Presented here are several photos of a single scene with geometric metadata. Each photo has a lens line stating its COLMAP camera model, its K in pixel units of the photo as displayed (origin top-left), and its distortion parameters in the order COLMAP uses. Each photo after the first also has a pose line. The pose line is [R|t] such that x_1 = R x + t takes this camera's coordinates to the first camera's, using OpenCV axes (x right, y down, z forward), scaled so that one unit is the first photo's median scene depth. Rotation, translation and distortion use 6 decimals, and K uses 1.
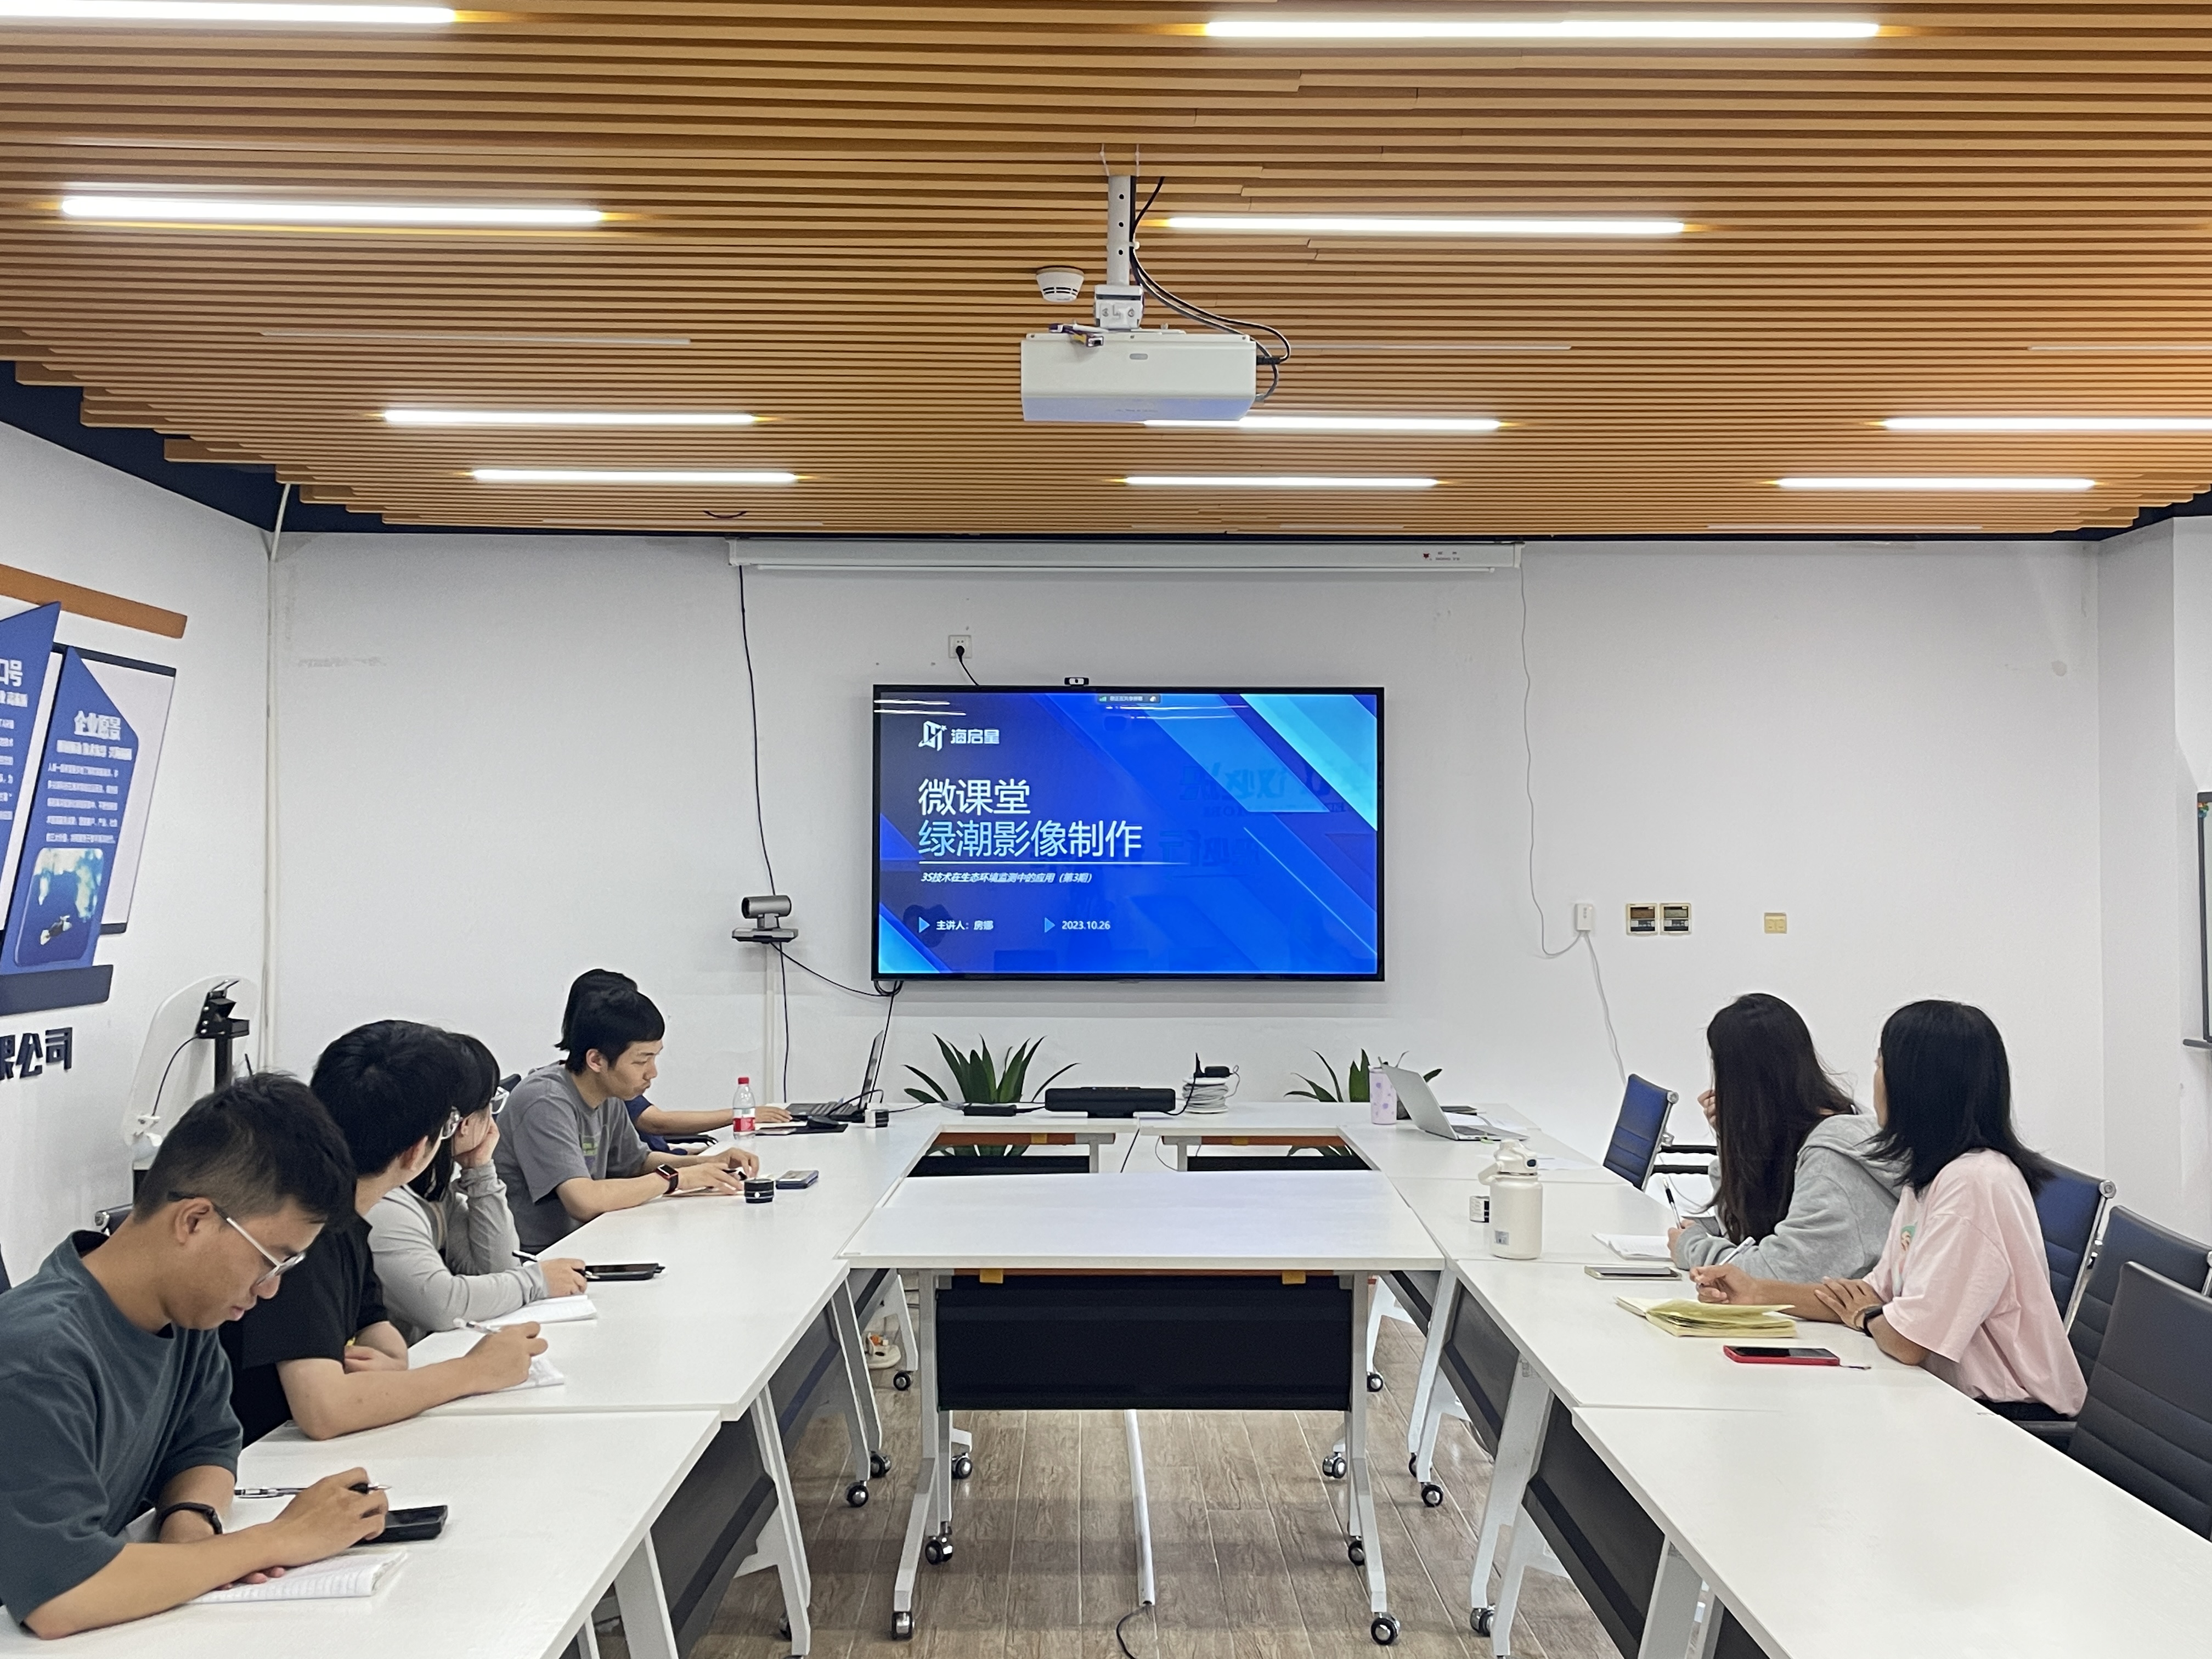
lens RADIAL K [[2277.4, 0, 1132.2], [0, 2277.4, 797.3], [0, 0, 1]] dist [0.054355, 0.000000]
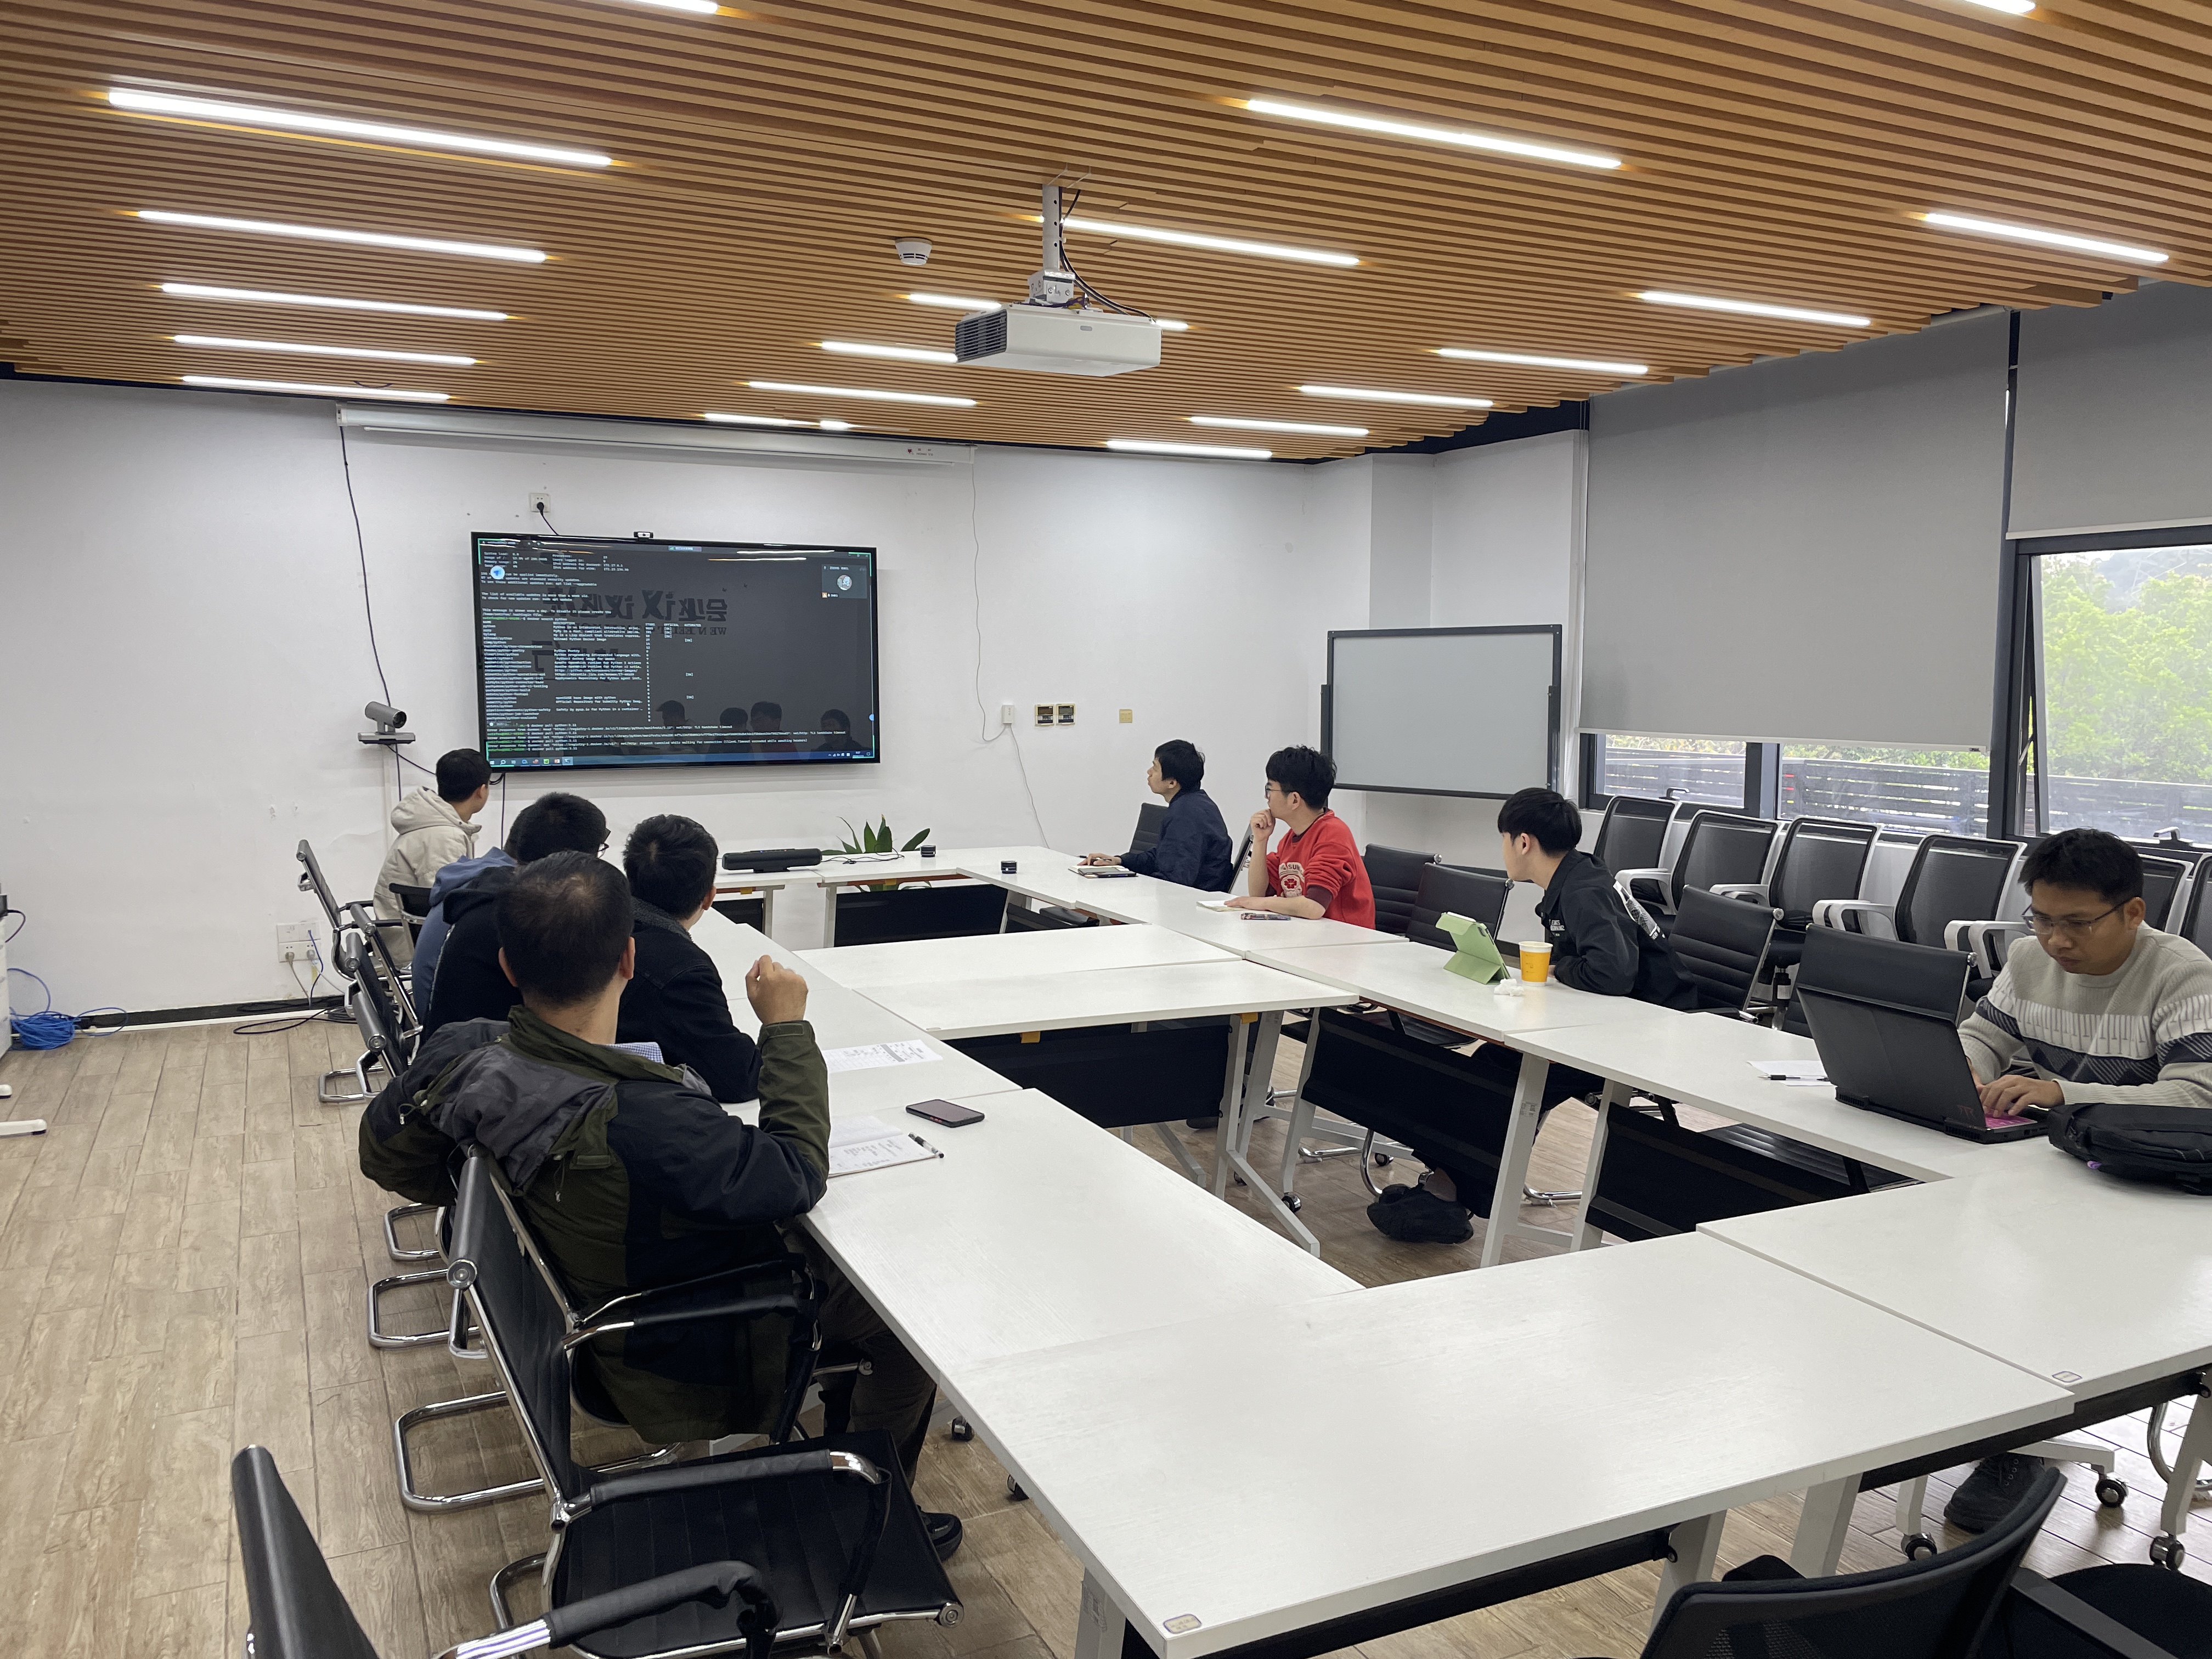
lens RADIAL K [[1653.0, 0, 1127.0], [0, 1653.0, 835.1], [0, 0, 1]] dist [0.088001, -0.120351]
pose [[0.901321, -0.046710, 0.430626, -0.237299], [-0.011634, 0.991199, 0.131867, -0.013361], [-0.432996, -0.123864, 0.892845, 0.032878]]
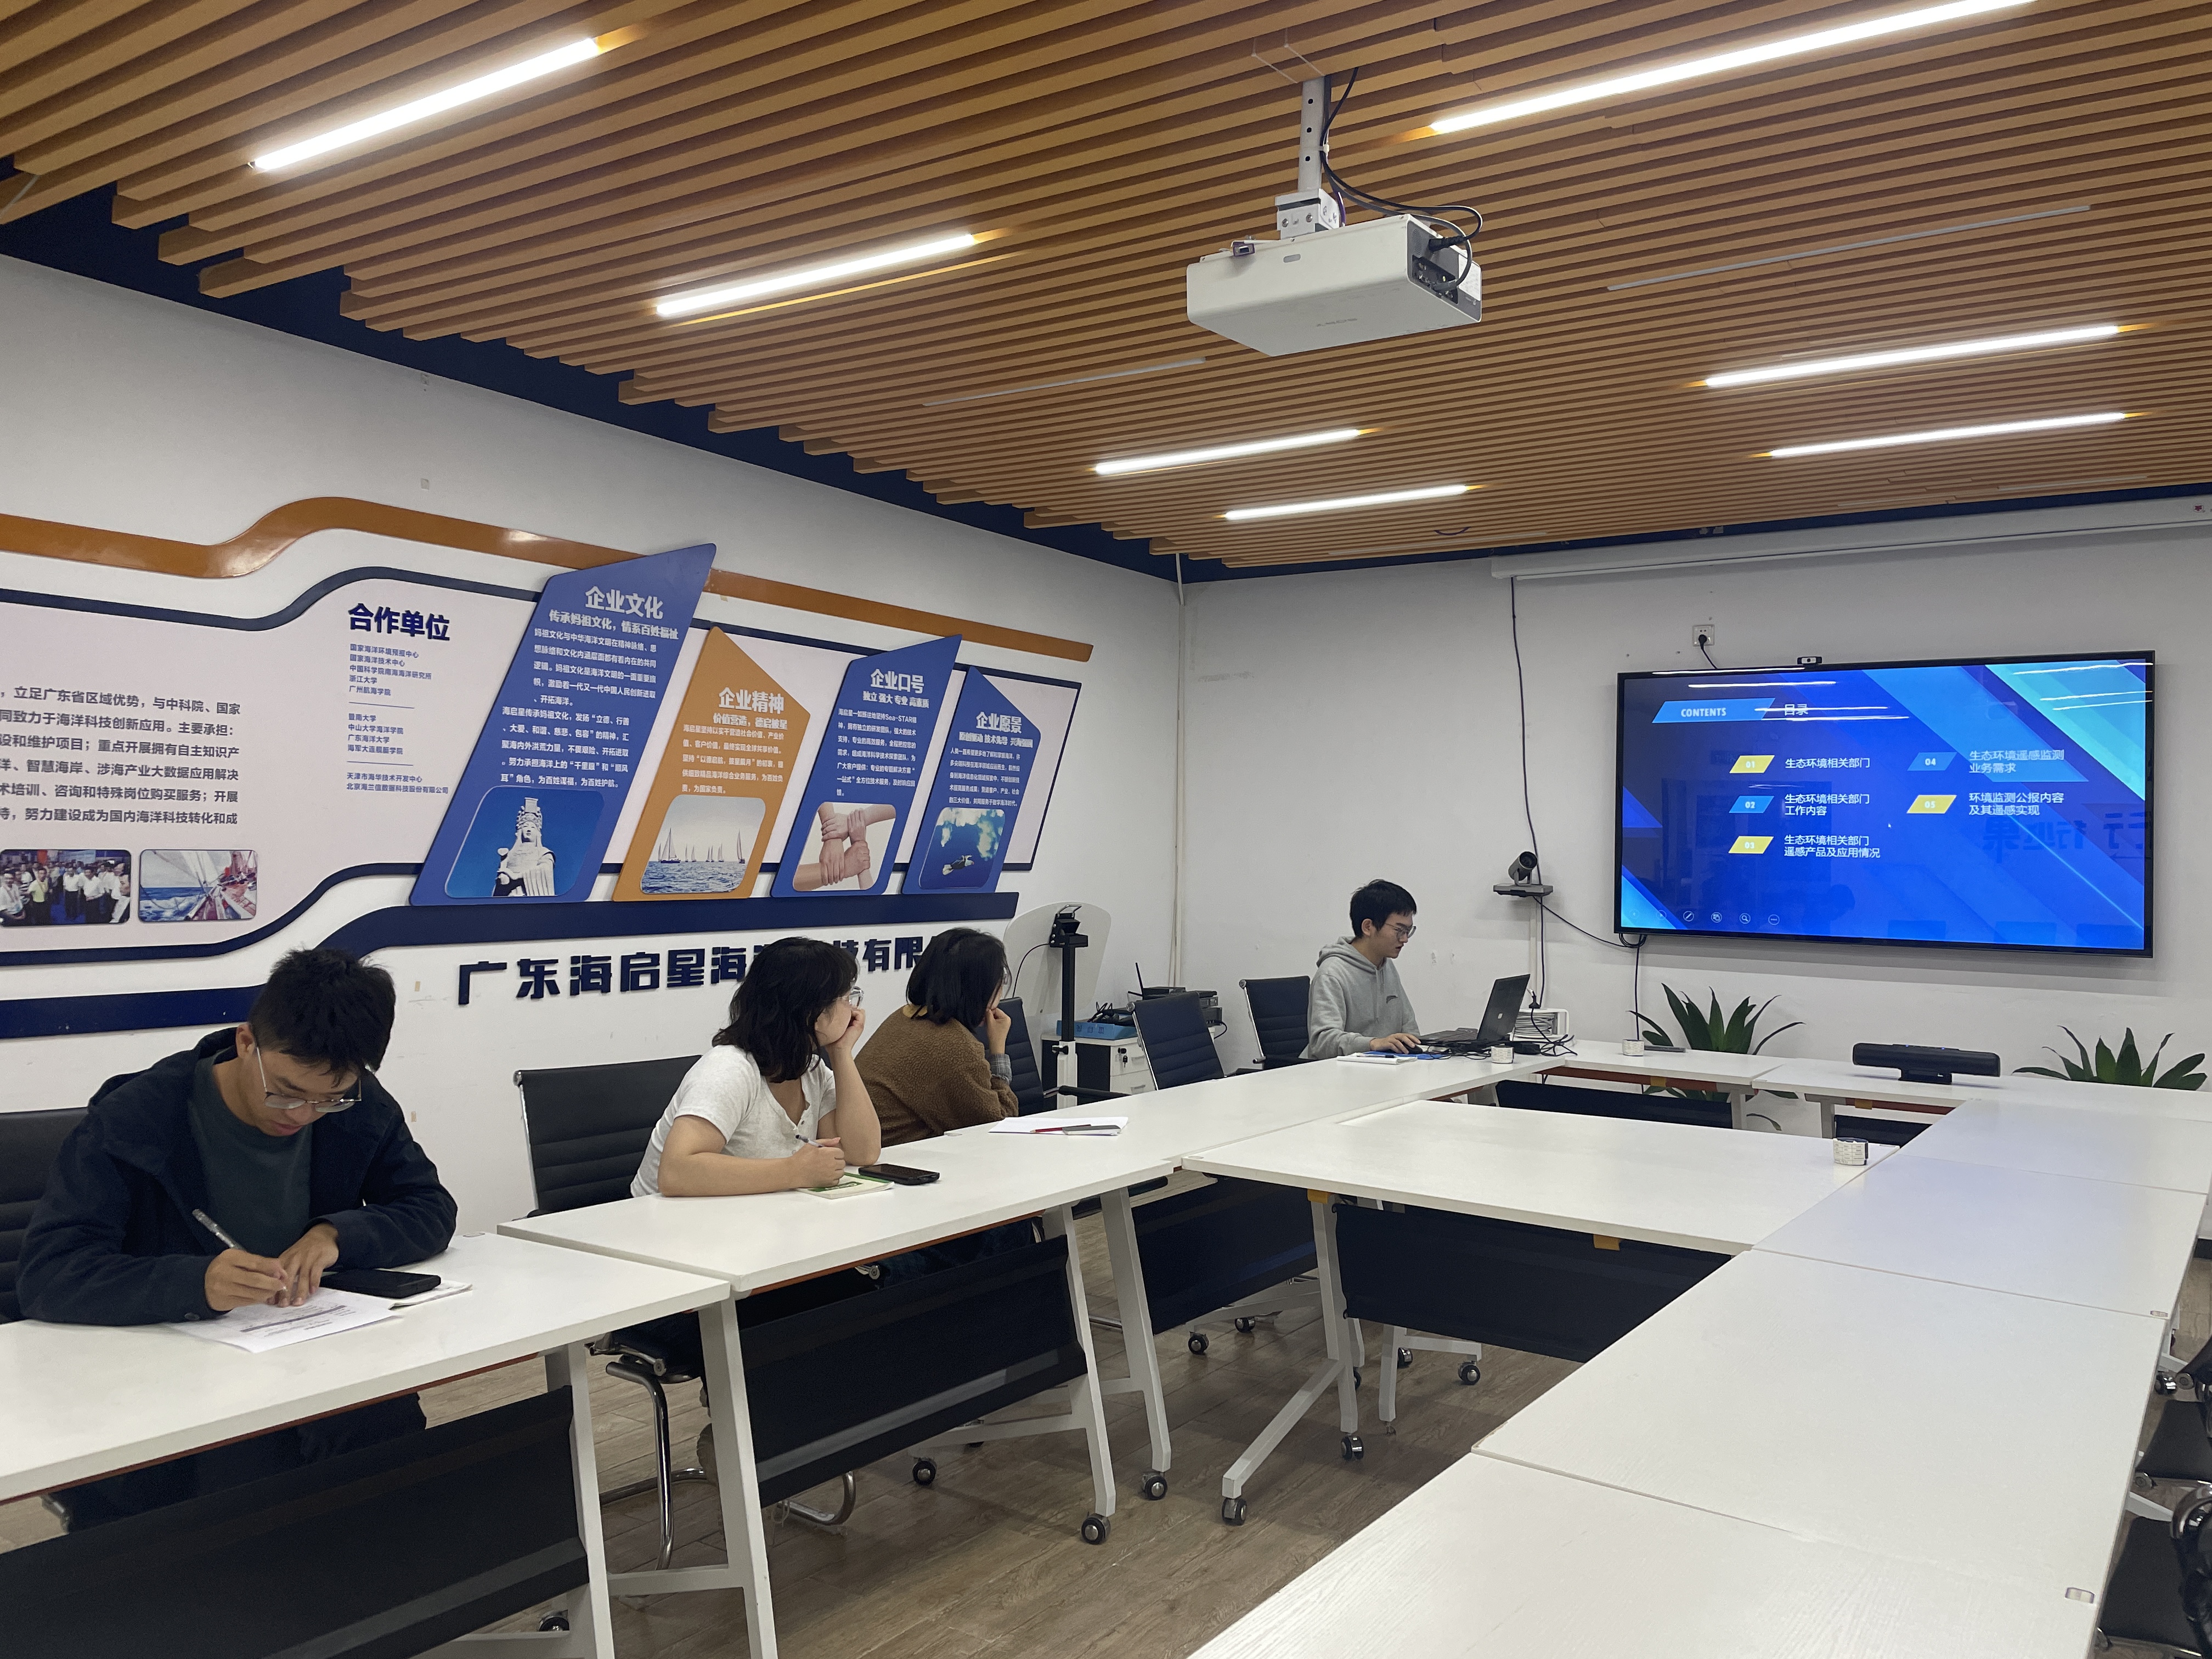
lens RADIAL K [[1653.0, 0, 1123.3], [0, 1653.0, 818.5], [0, 0, 1]] dist [0.088001, -0.120351]
pose [[0.822610, 0.003580, -0.568595, 0.194502], [0.000669, 0.999973, 0.007264, 0.021055], [0.568606, -0.006355, 0.822585, 0.214889]]
